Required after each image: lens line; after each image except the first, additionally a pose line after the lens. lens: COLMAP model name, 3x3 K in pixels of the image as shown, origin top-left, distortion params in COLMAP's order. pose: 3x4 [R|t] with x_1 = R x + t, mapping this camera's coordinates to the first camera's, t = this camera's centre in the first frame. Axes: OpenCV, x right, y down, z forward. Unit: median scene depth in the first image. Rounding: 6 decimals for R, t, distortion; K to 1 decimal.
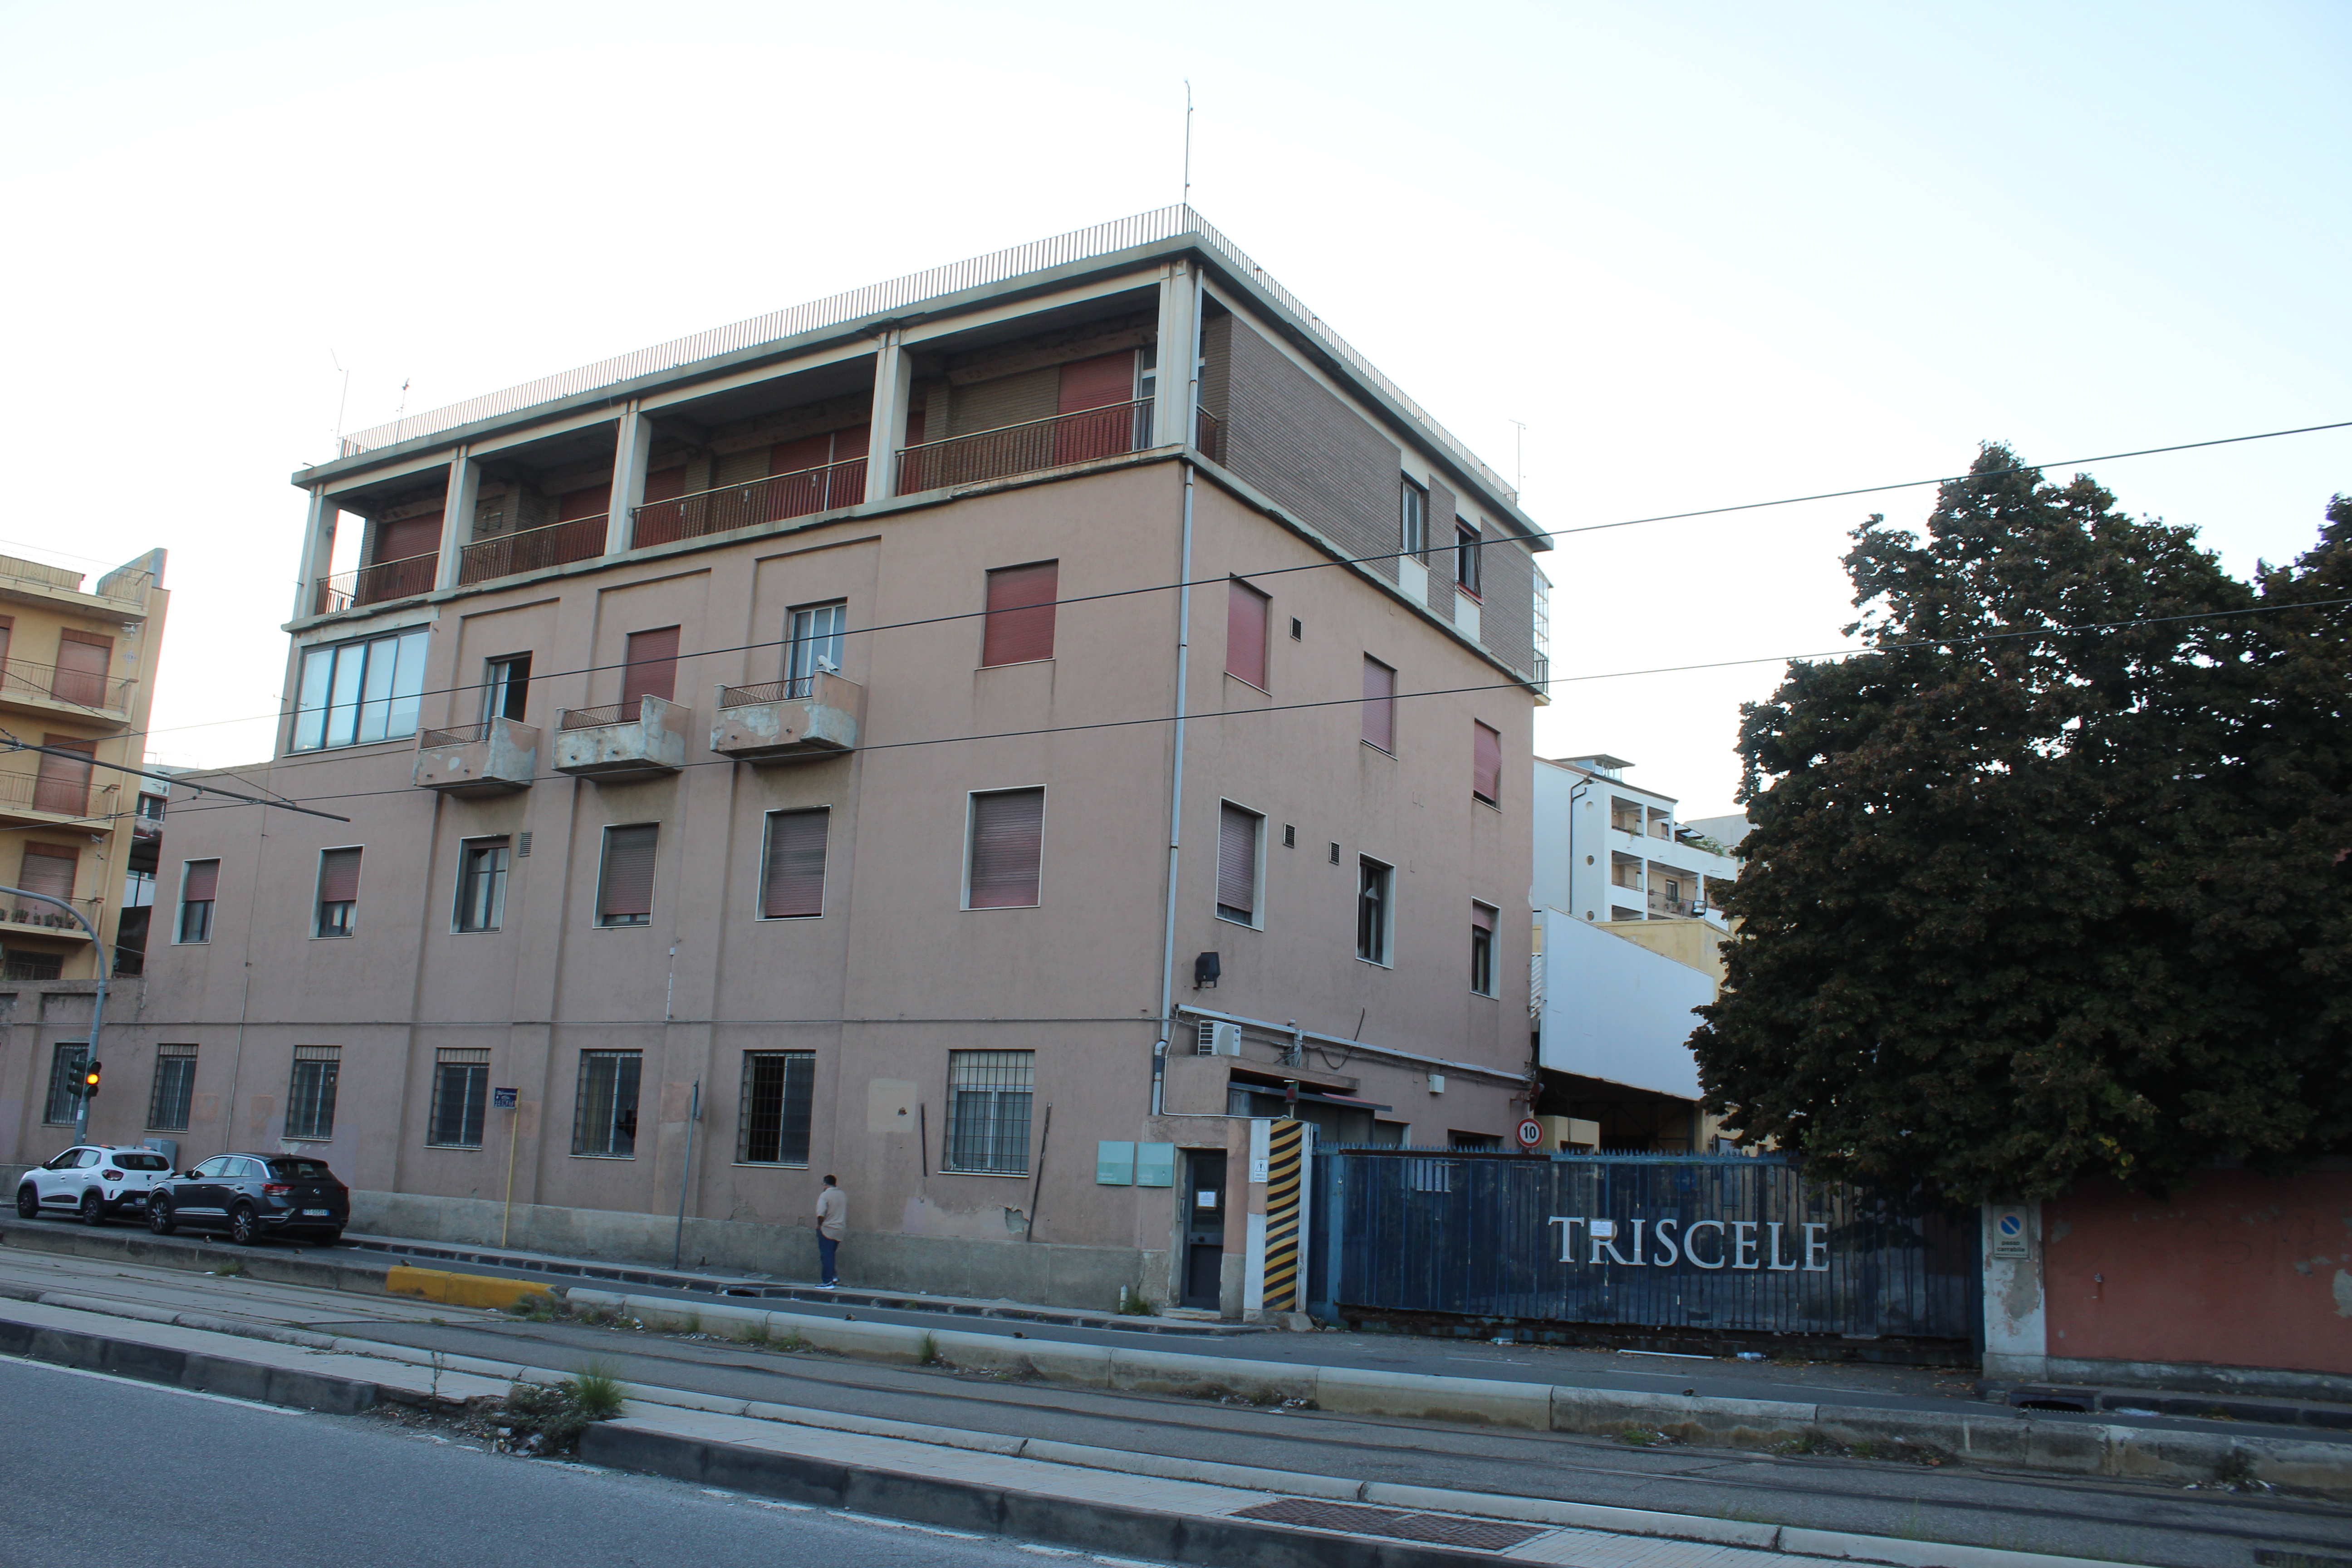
lens RADIAL K [[1955.0, 0, 1177.4], [0, 1955.0, 796.9], [0, 0, 1]] dist [-0.167990, 0.147533]
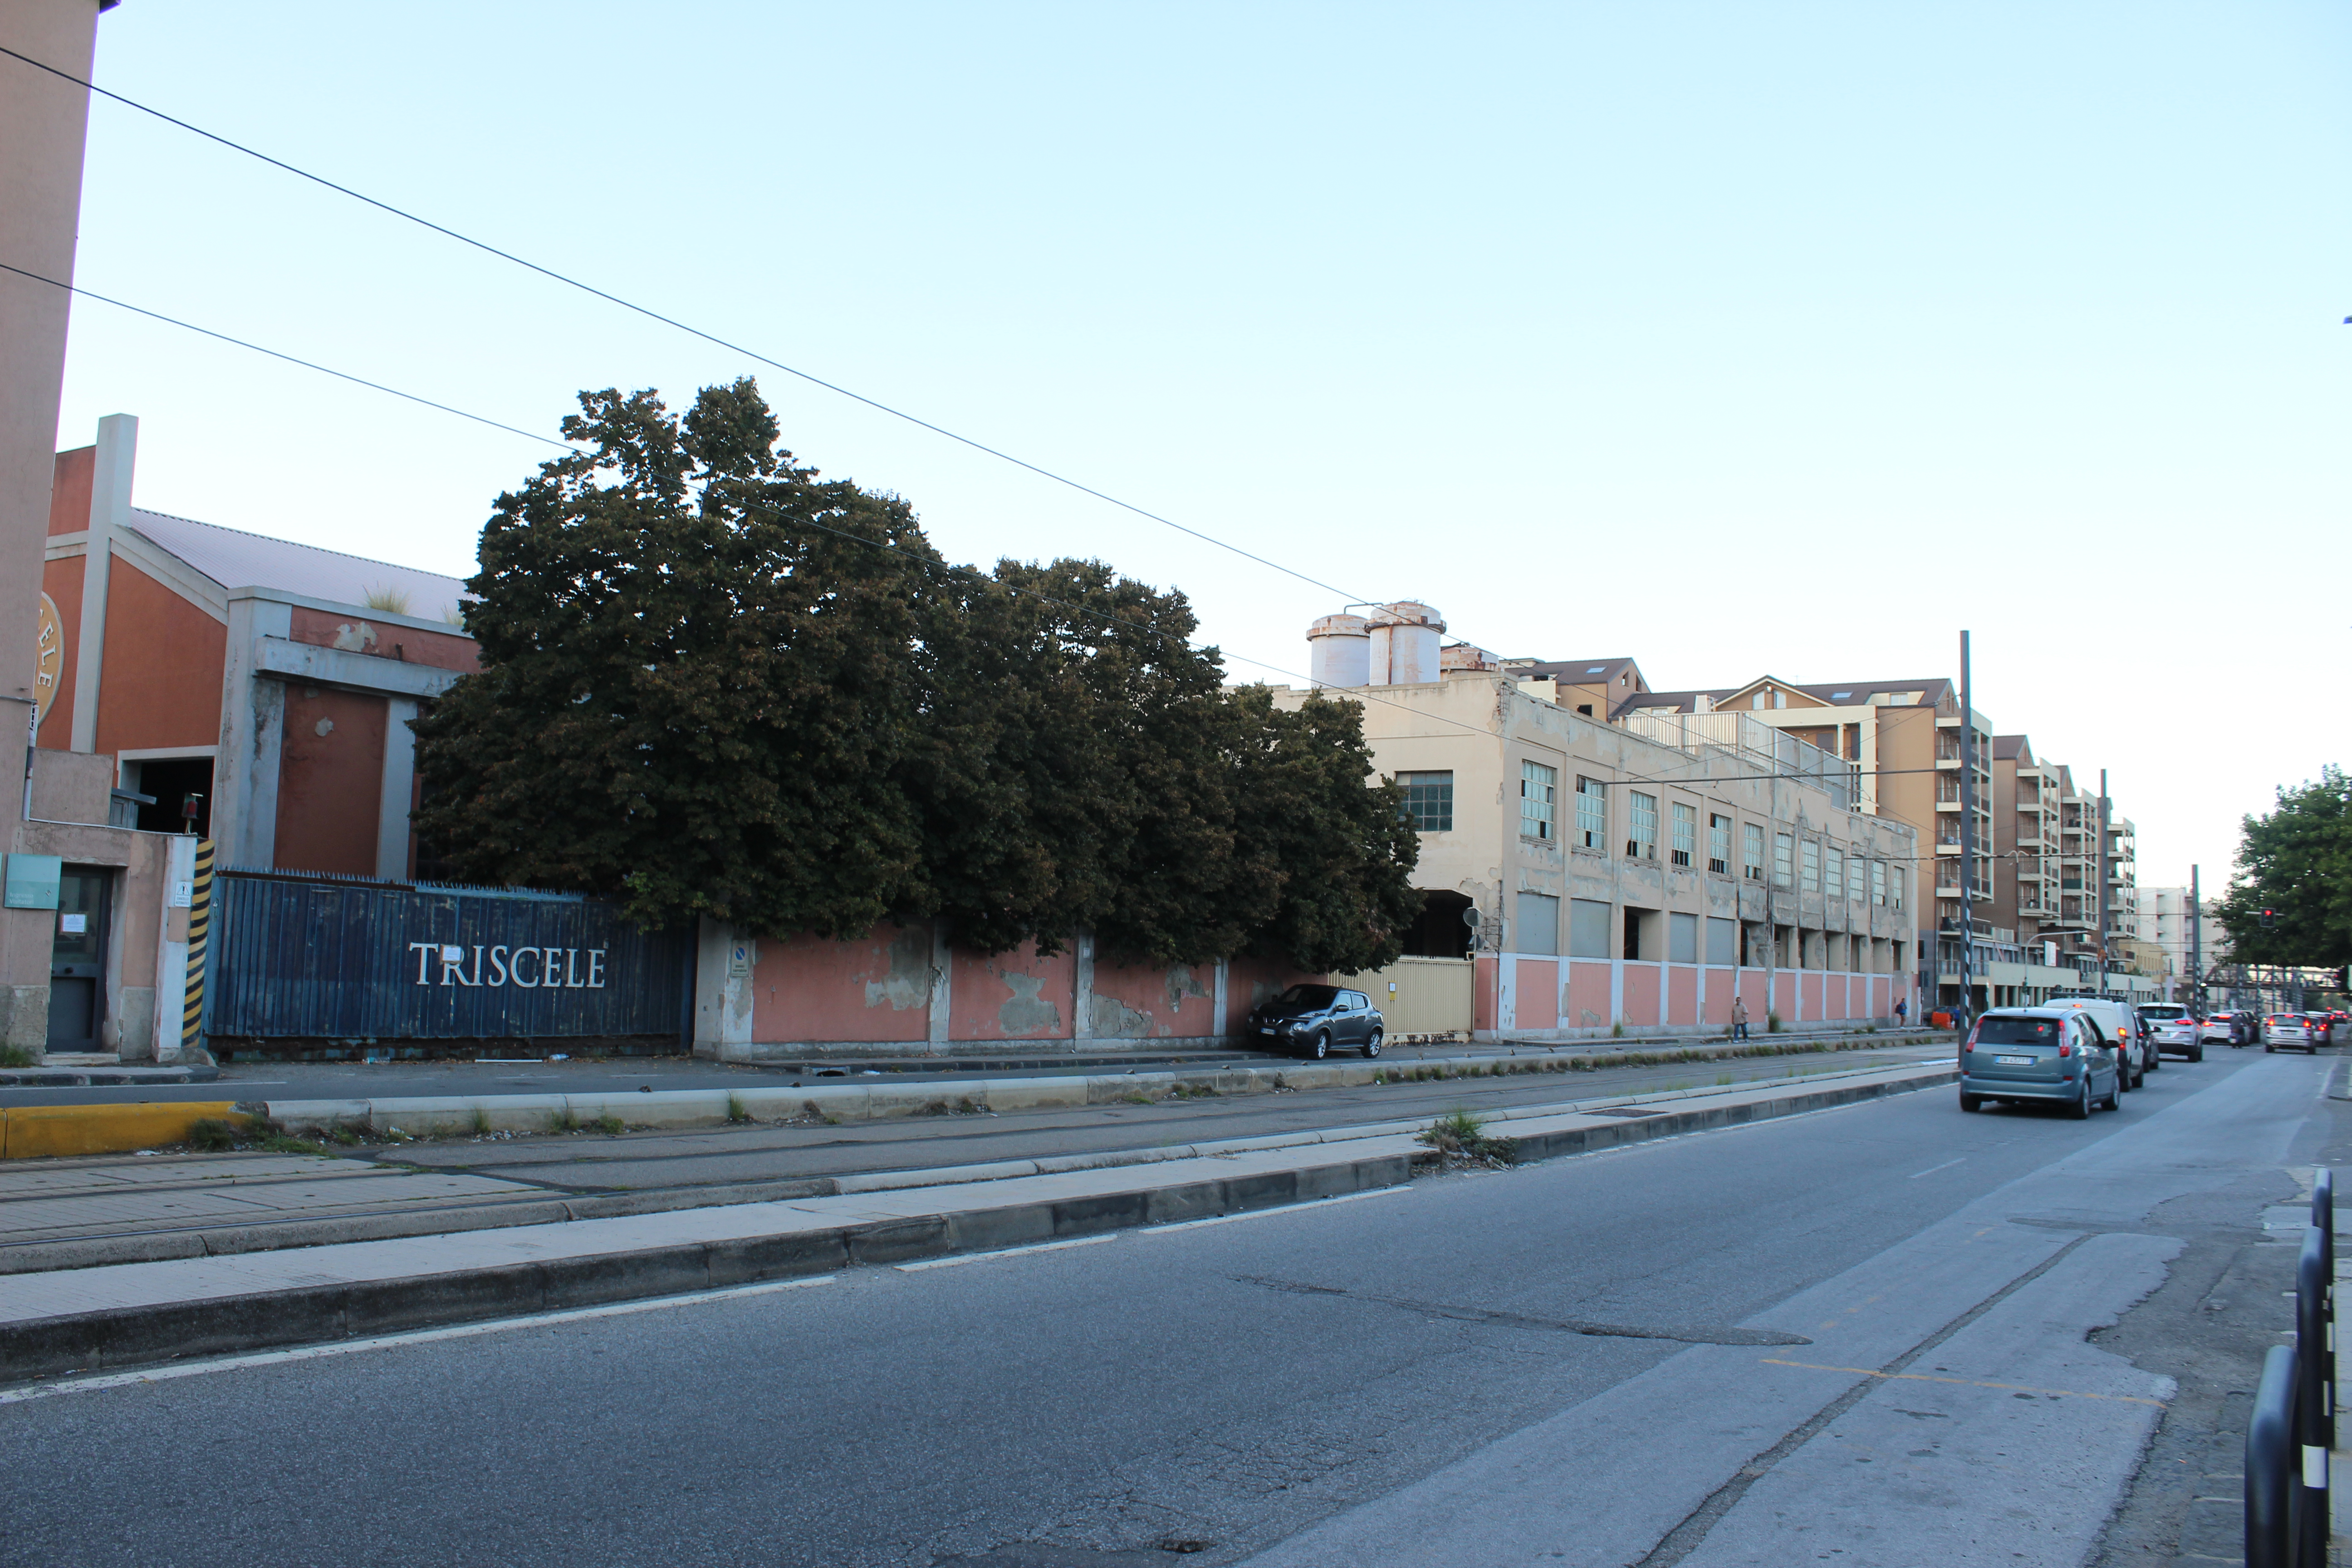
lens RADIAL K [[1955.0, 0, 1186.3], [0, 1955.0, 788.4], [0, 0, 1]] dist [-0.167990, 0.147533]
pose [[0.012494, 0.050174, 0.998662, -0.831777], [-0.237332, 0.970349, -0.045783, 0.076325], [-0.971348, -0.236442, 0.024032, 0.548872]]
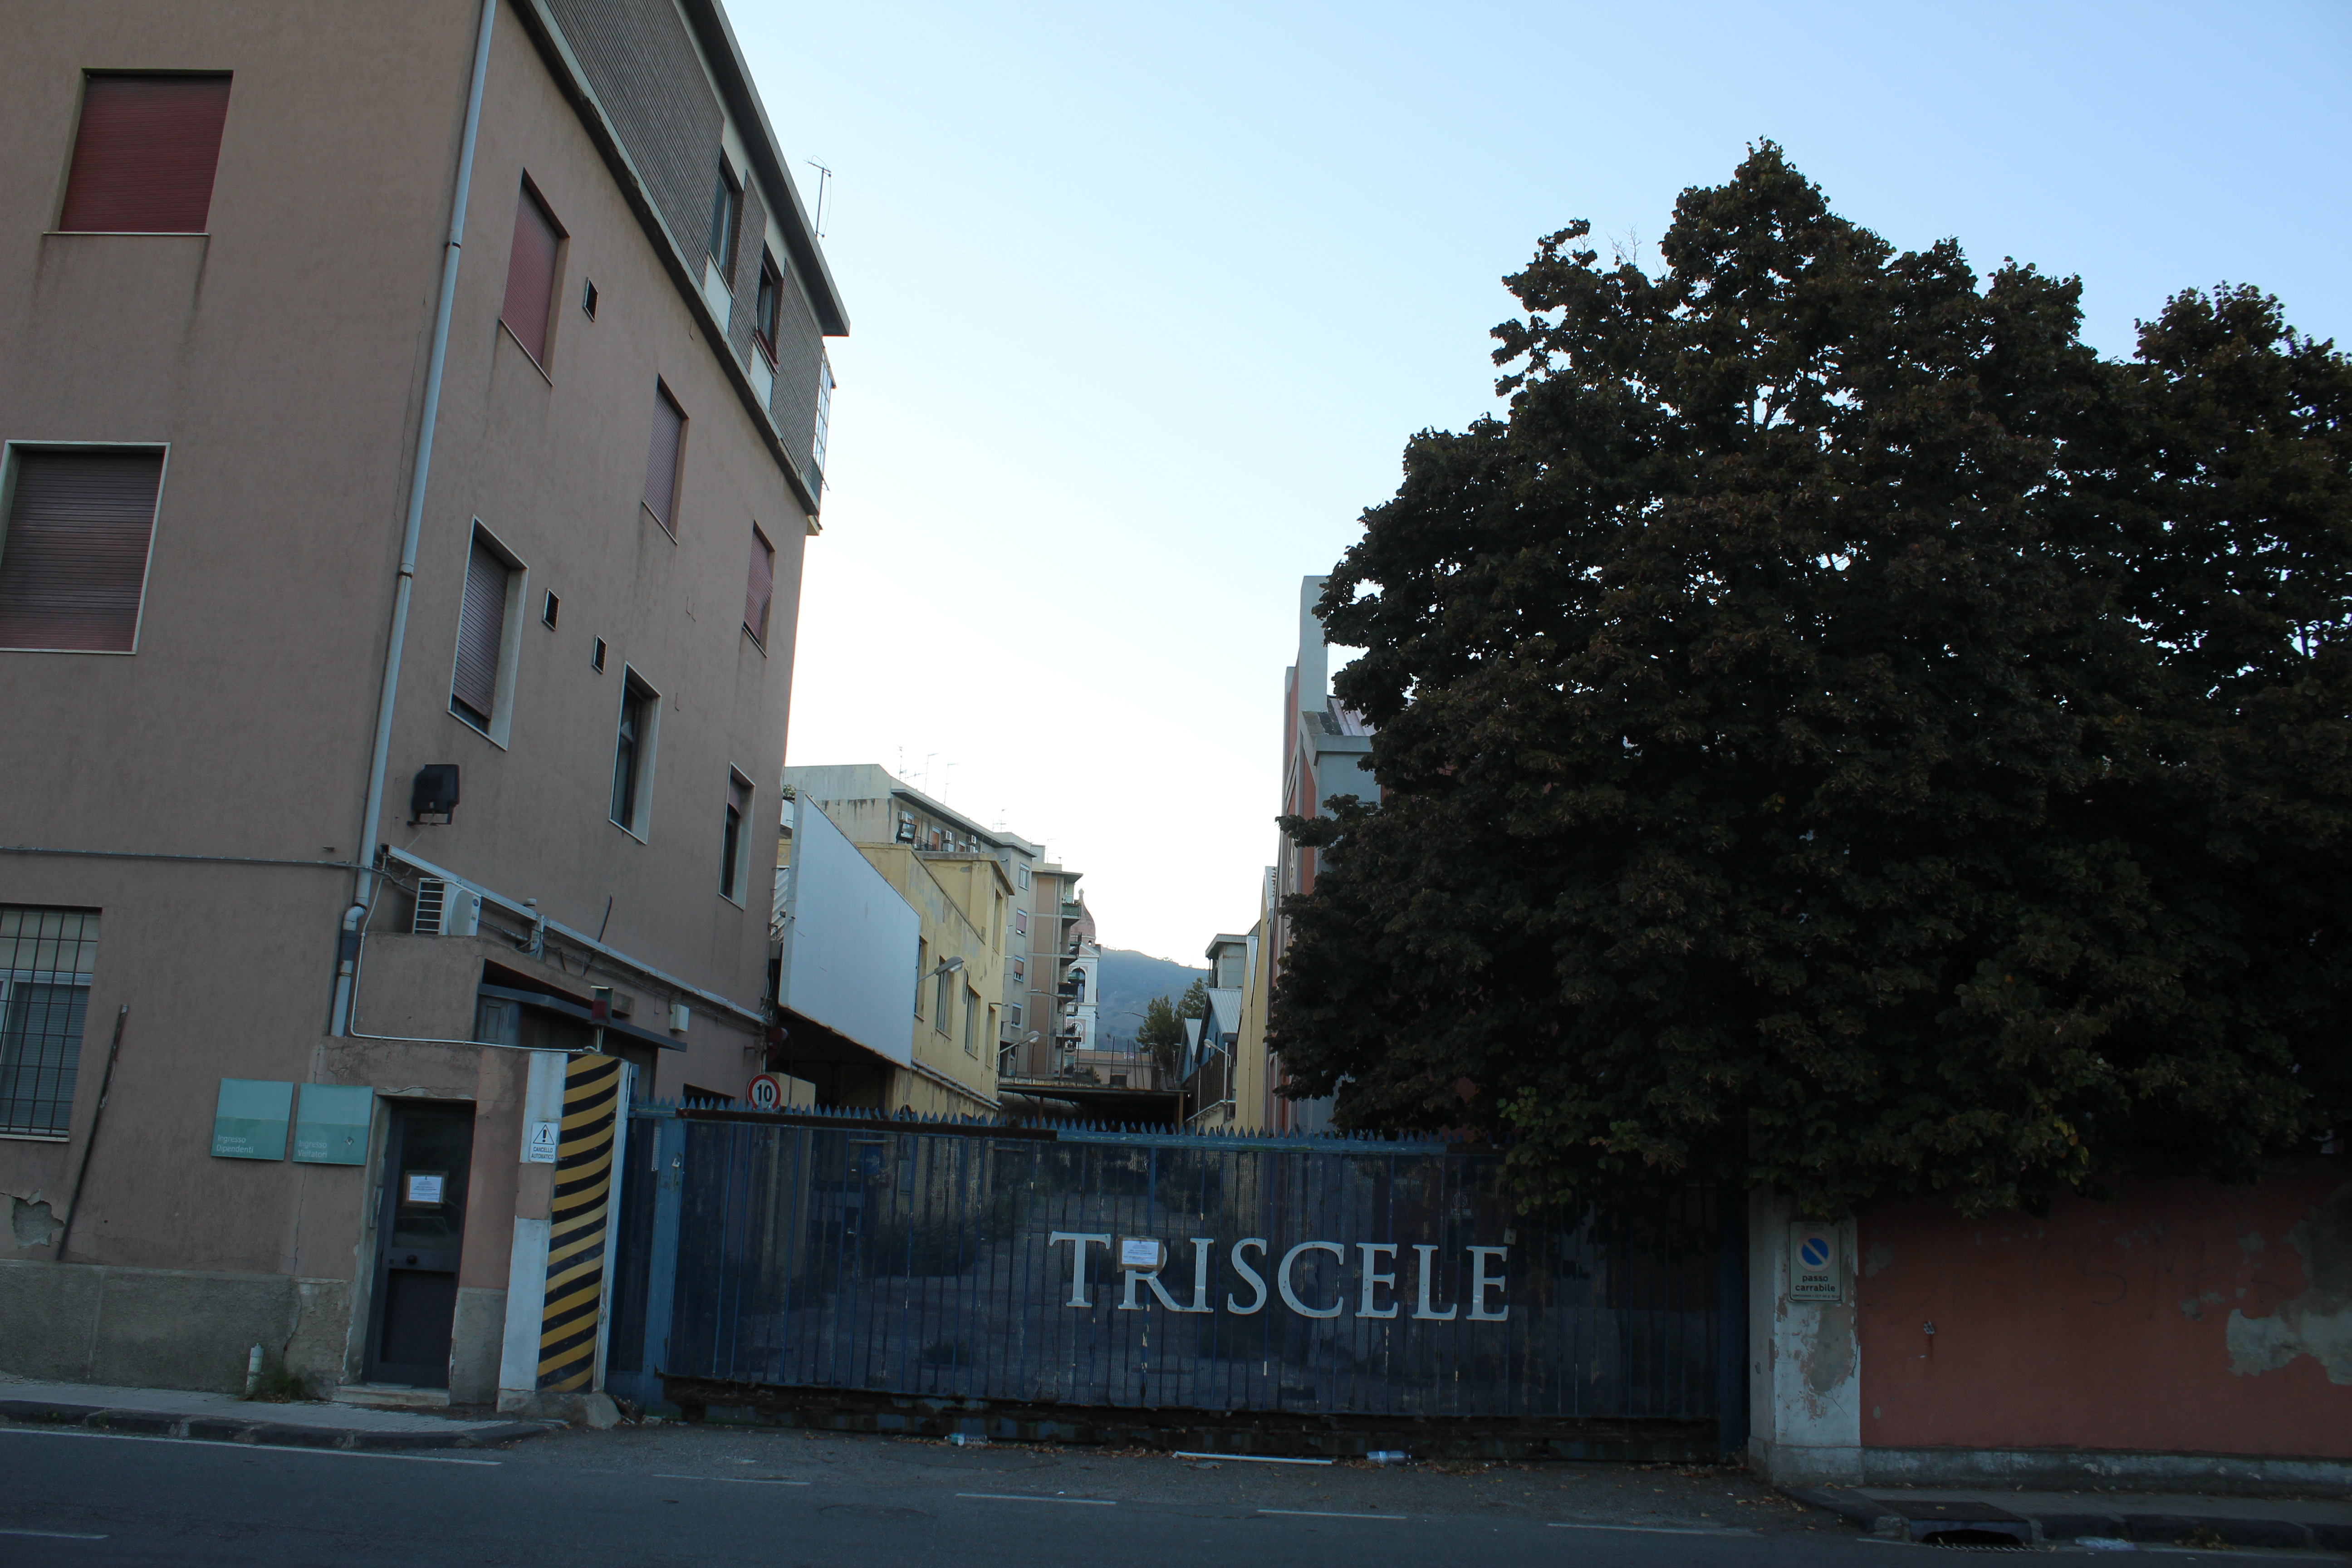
lens RADIAL K [[1955.0, 0, 1176.8], [0, 1955.0, 791.6], [0, 0, 1]] dist [-0.167990, 0.147533]
pose [[0.867468, 0.097975, 0.487751, -0.079766], [-0.104633, 0.994417, -0.013659, 0.080583], [-0.486366, -0.039186, 0.872876, 0.434851]]
